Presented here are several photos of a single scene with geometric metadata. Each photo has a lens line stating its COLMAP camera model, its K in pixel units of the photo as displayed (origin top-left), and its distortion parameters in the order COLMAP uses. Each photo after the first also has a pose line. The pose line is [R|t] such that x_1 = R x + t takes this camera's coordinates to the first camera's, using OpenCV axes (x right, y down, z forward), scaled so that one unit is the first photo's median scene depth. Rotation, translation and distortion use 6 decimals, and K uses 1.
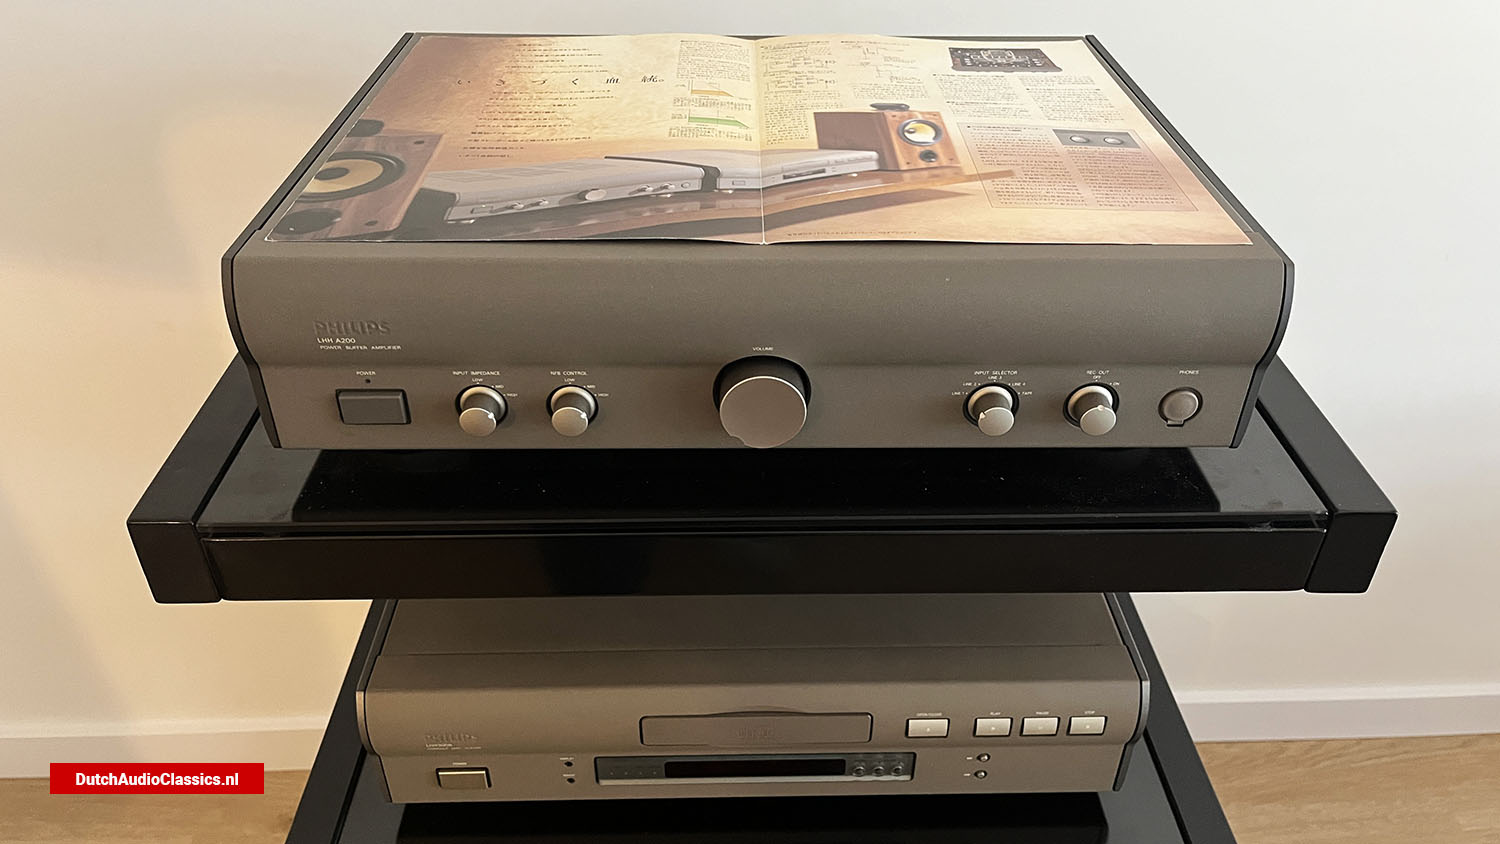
lens RADIAL K [[1142.9, 0, 754.7], [0, 1142.9, 407.3], [0, 0, 1]] dist [0.036567, -0.020860]
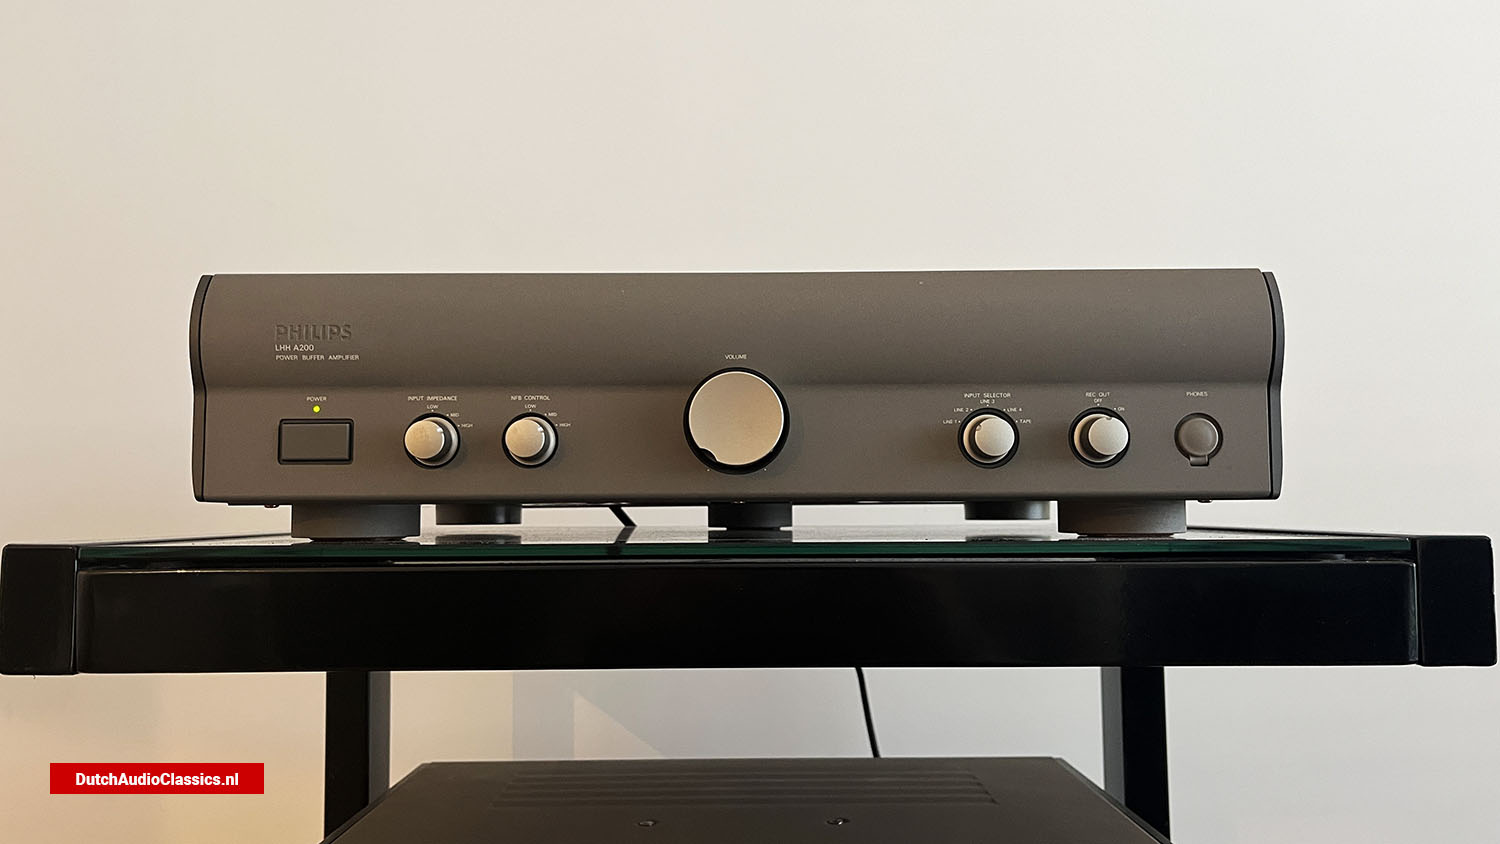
lens RADIAL K [[1142.9, 0, 745.7], [0, 1142.9, 436.8], [0, 0, 1]] dist [0.036567, -0.020860]
pose [[0.999574, -0.017538, -0.023345, 0.034856], [-0.000592, 0.787193, -0.616707, 0.562288], [0.029193, 0.616458, 0.786847, 0.278537]]
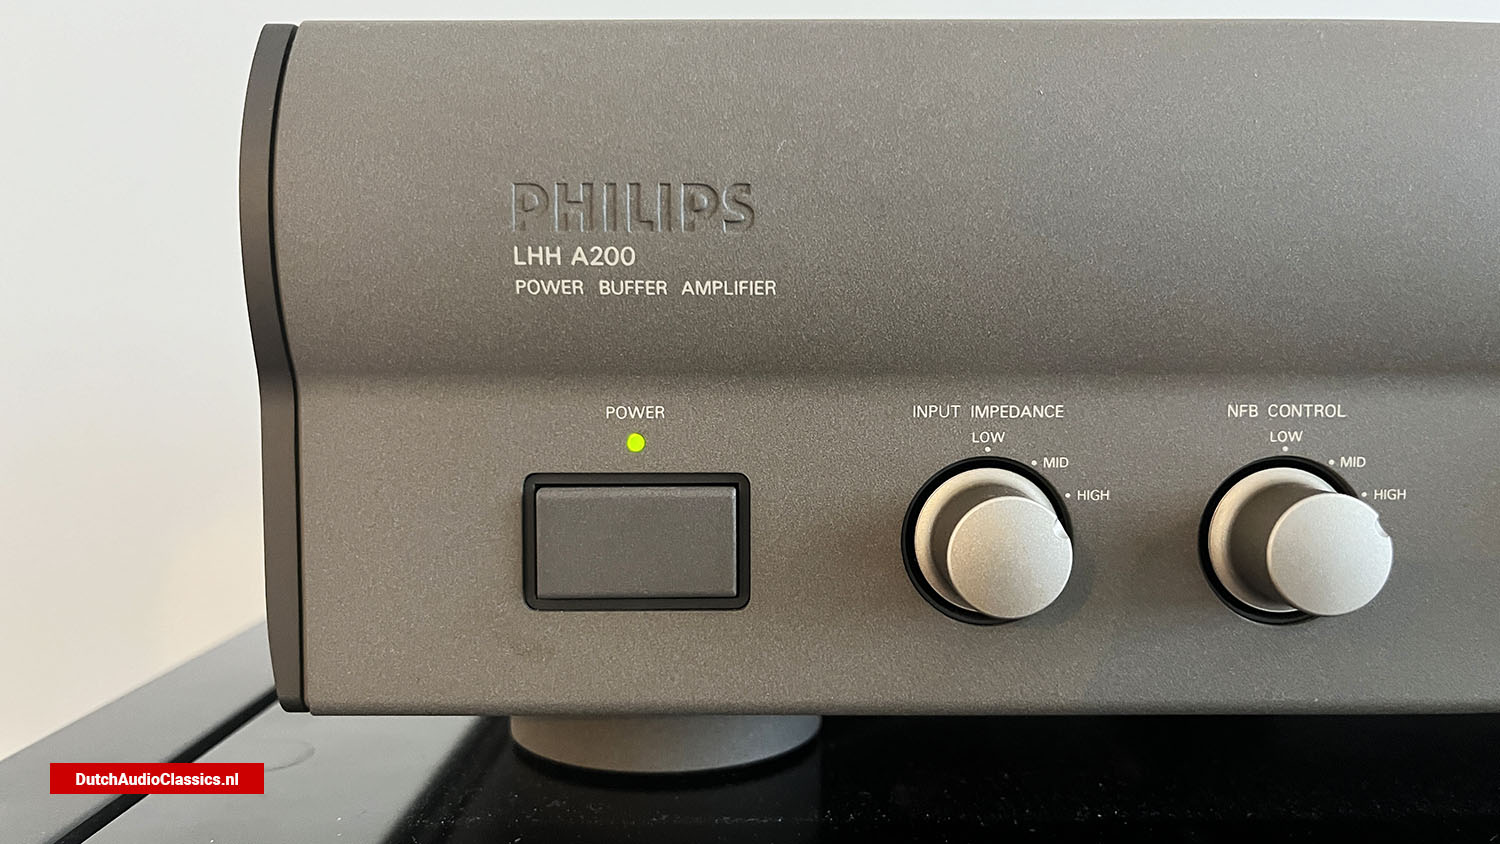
lens RADIAL K [[1142.9, 0, 746.3], [0, 1142.9, 429.0], [0, 0, 1]] dist [0.036567, -0.020860]
pose [[0.999859, -0.010913, -0.012771, -0.296849], [0.003038, 0.865181, -0.501451, 0.125608], [0.016522, 0.501341, 0.865092, 0.716784]]
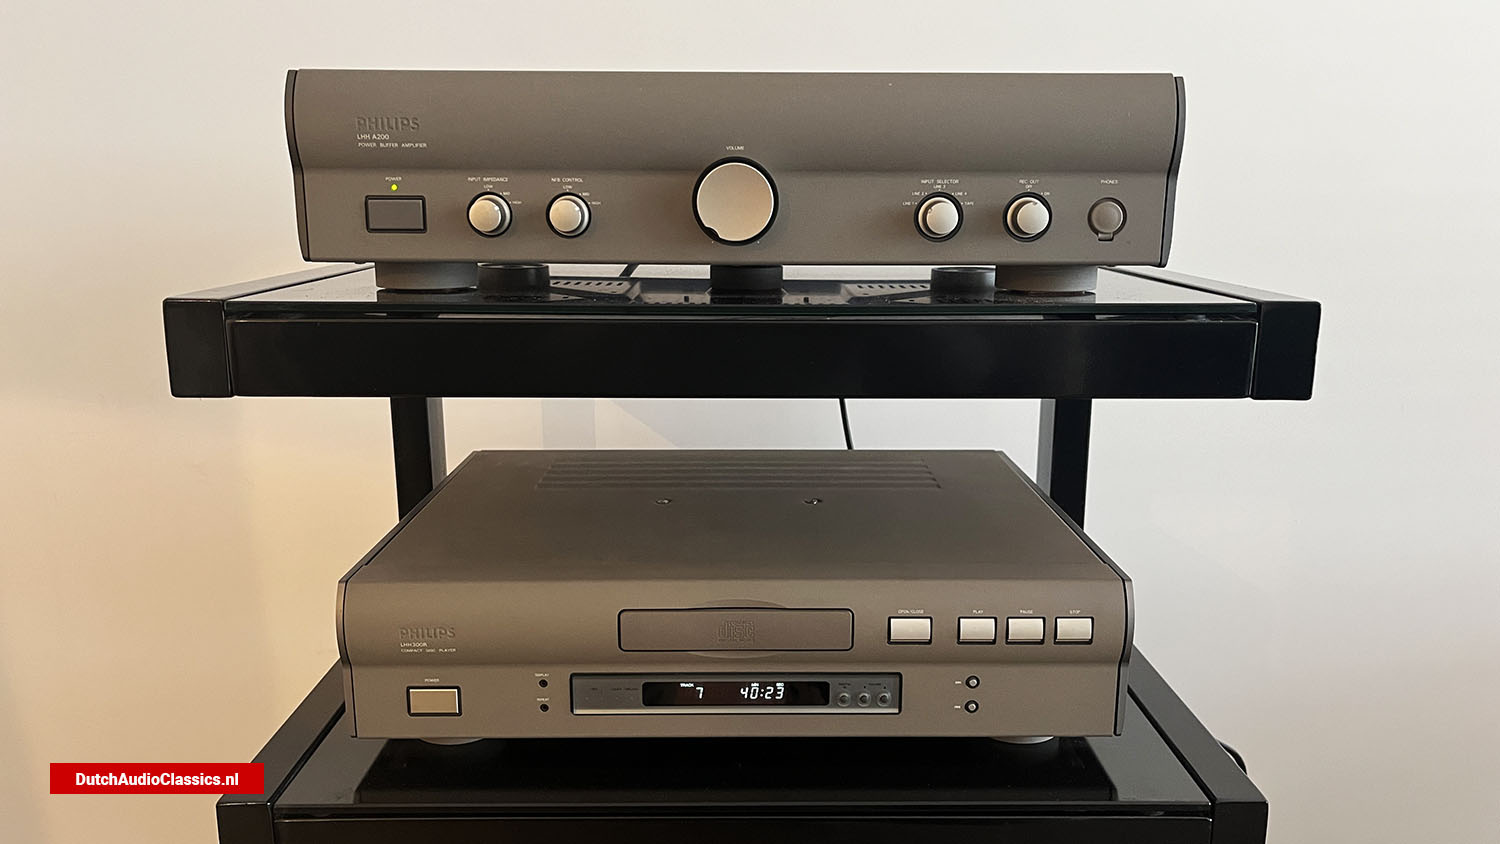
lens RADIAL K [[1142.9, 0, 748.6], [0, 1142.9, 421.6], [0, 0, 1]] dist [0.036567, -0.020860]
pose [[0.999742, -0.002733, -0.022539, 0.044280], [-0.006168, 0.922711, -0.385444, 0.624713], [0.021850, 0.385483, 0.922456, 0.031201]]
